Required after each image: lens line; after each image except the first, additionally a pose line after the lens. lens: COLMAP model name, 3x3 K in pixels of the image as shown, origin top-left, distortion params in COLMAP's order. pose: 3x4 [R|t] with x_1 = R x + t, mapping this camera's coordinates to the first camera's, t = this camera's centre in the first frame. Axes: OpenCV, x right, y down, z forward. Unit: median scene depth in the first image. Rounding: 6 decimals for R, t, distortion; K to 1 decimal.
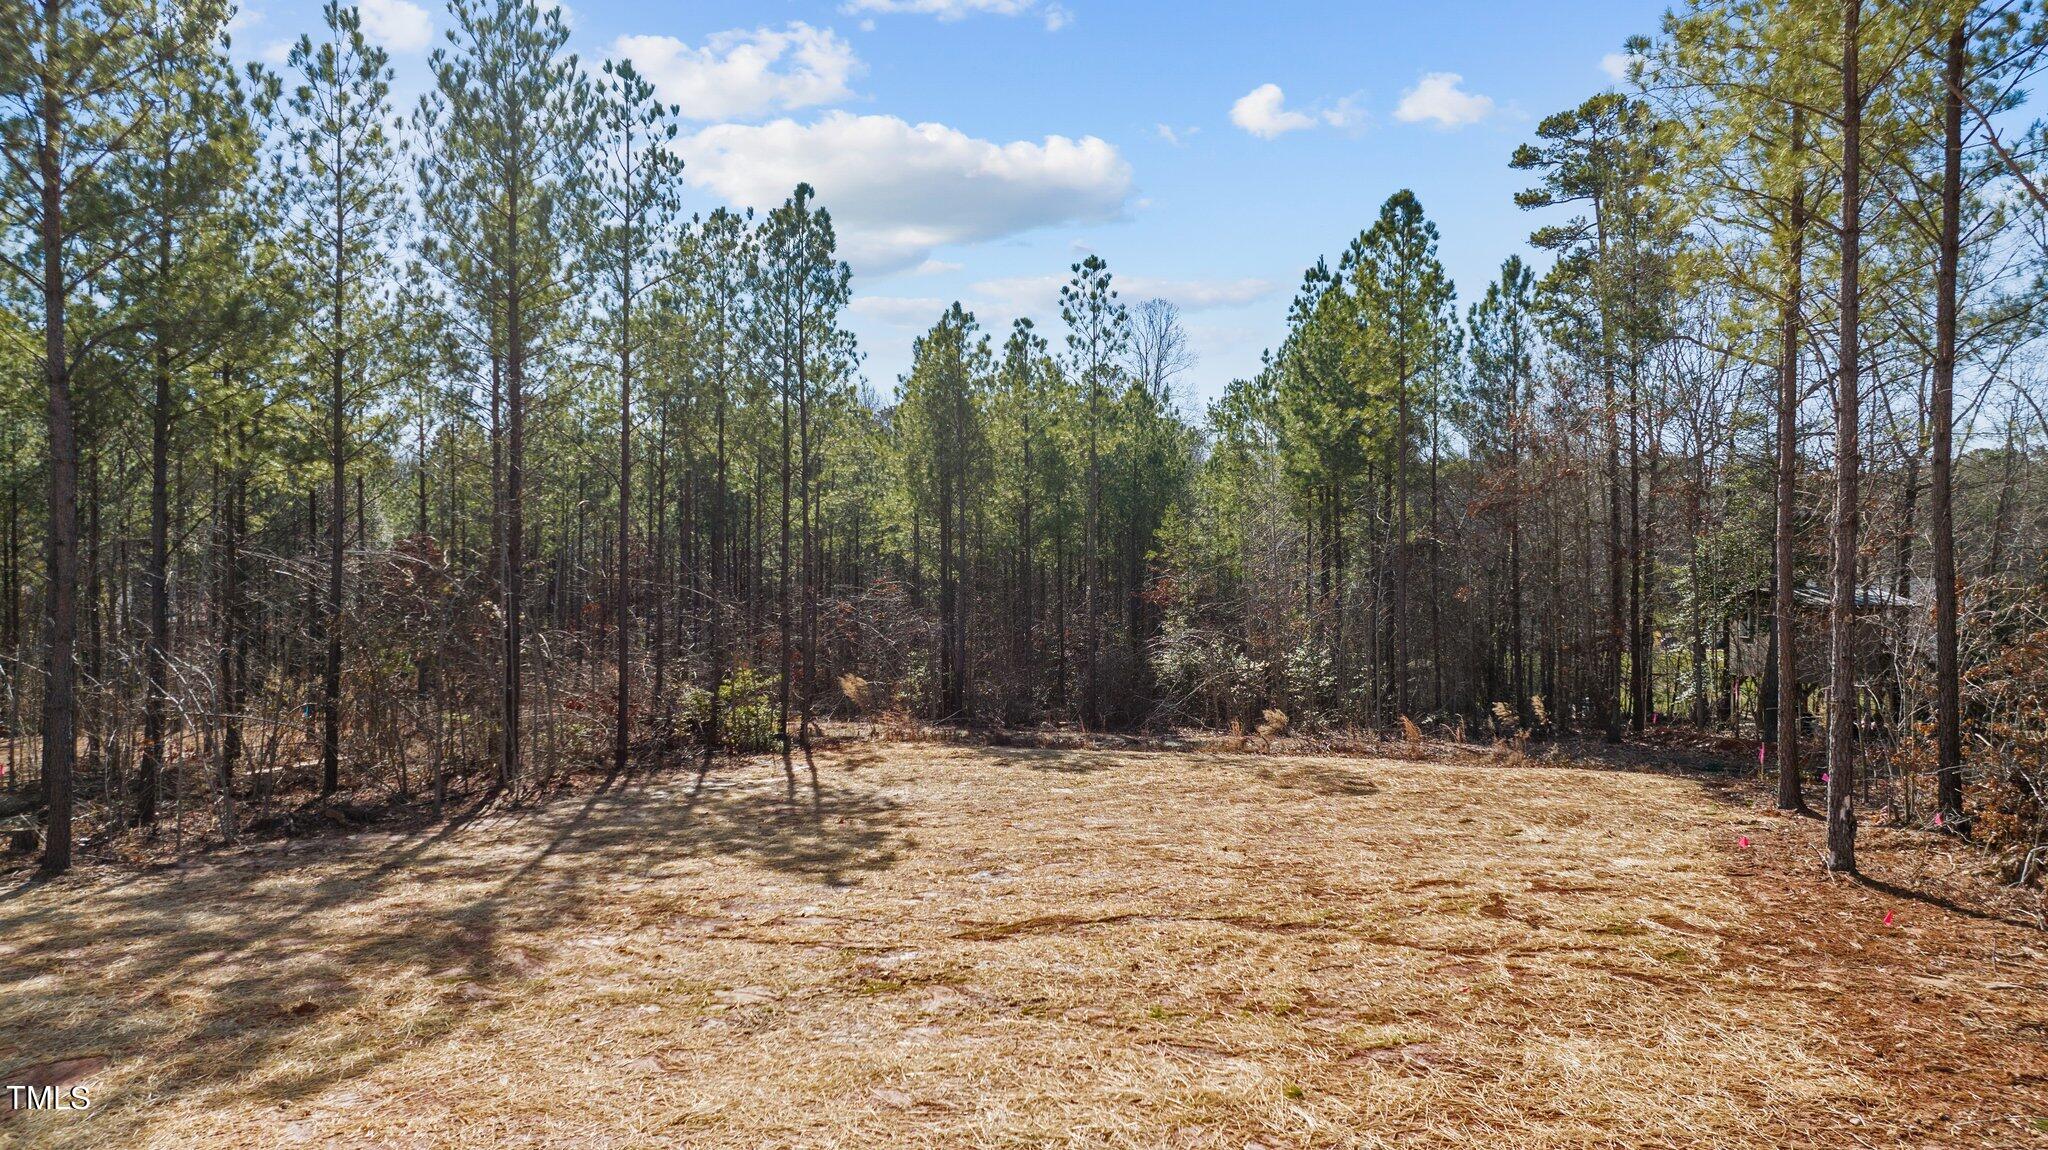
lens RADIAL K [[1448.2, 0, 1024.0], [0, 1448.2, 575.0], [0, 0, 1]] dist [-0.014171, -0.001980]
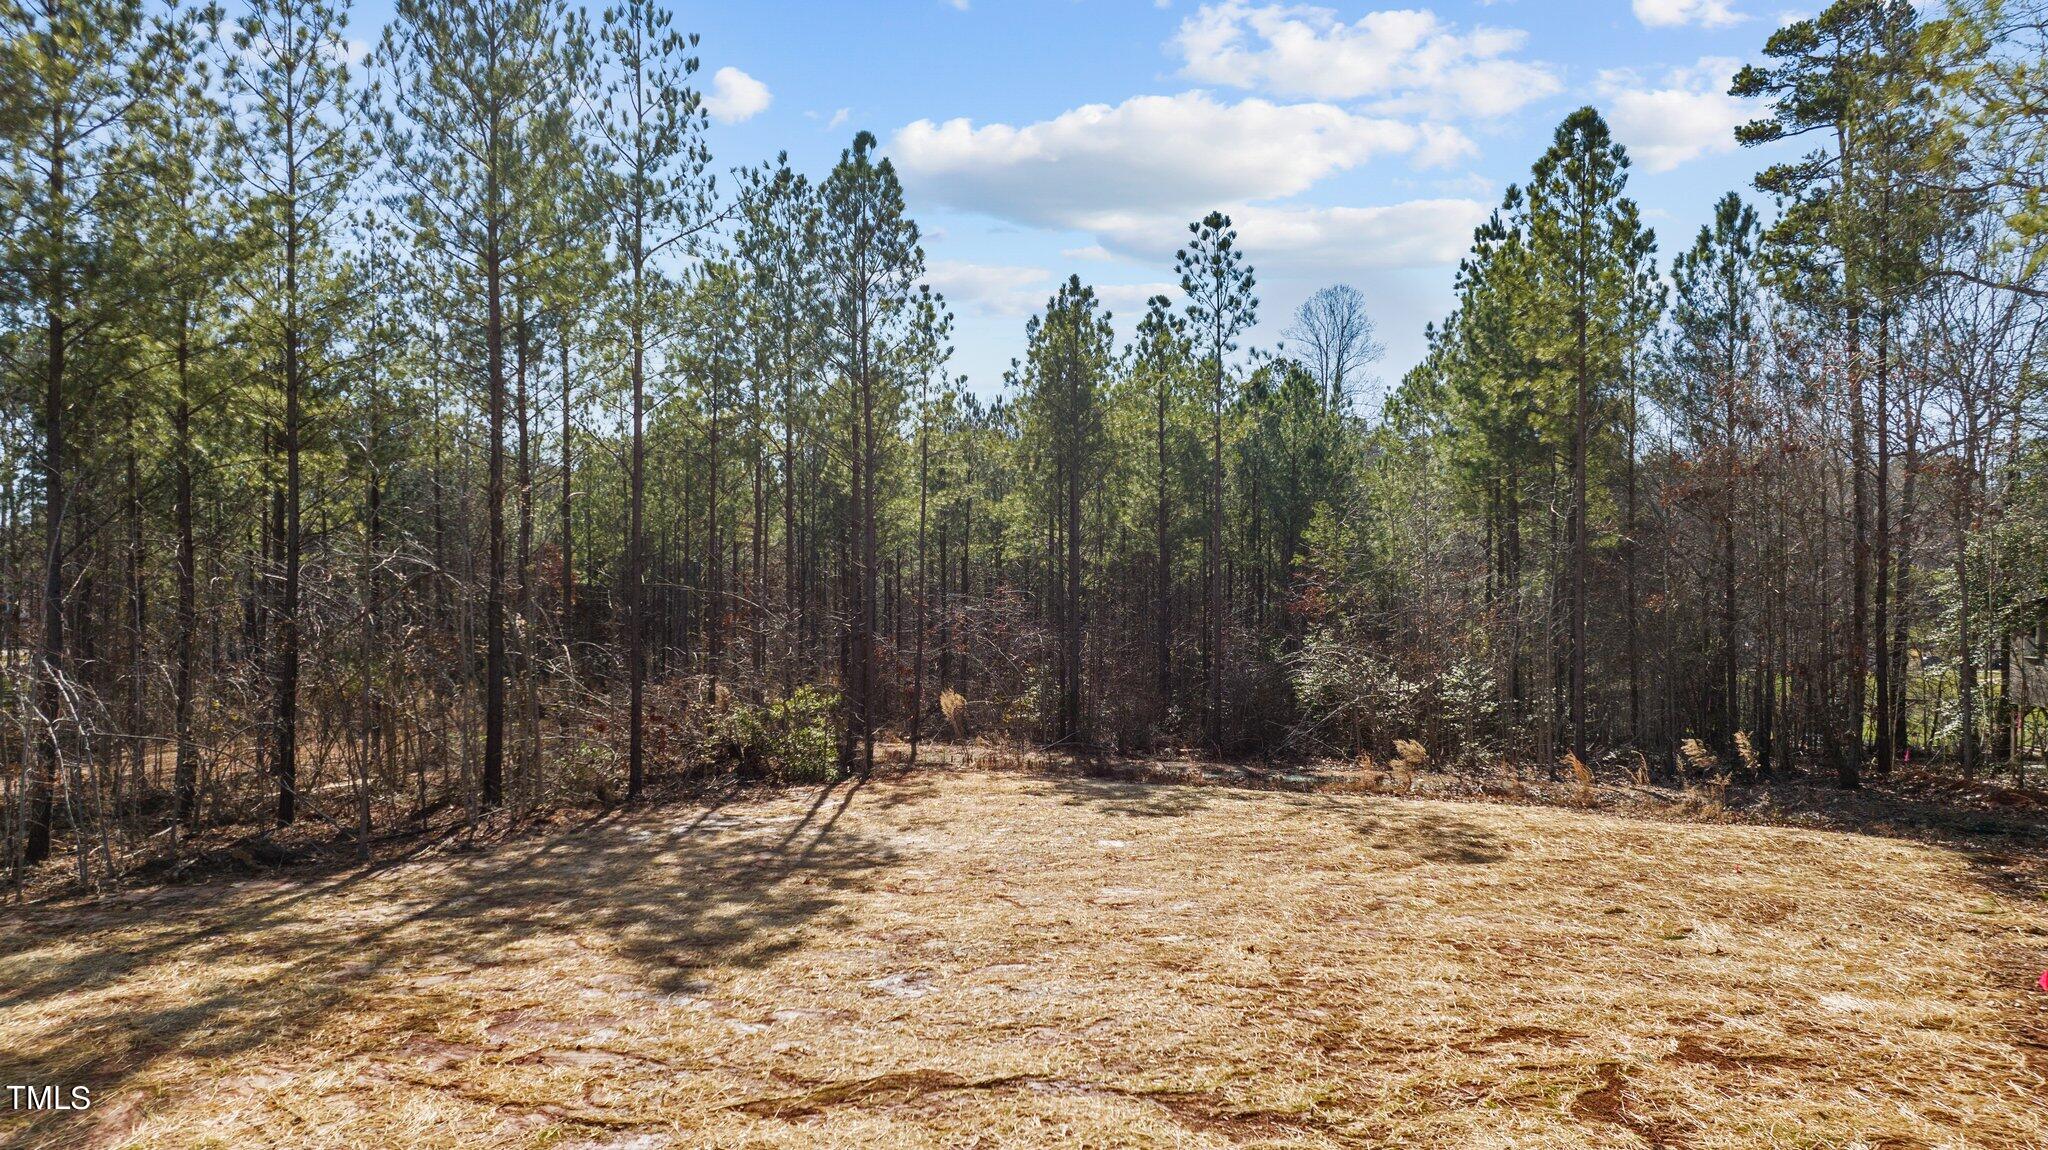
lens RADIAL K [[1441.2, 0, 1026.2], [0, 1441.2, 620.2], [0, 0, 1]] dist [-0.057181, 0.075759]
pose [[0.989310, 0.002141, -0.145814, 0.060492], [0.000948, 0.999777, 0.021109, 0.004974], [0.145827, -0.021021, 0.989087, 0.129642]]
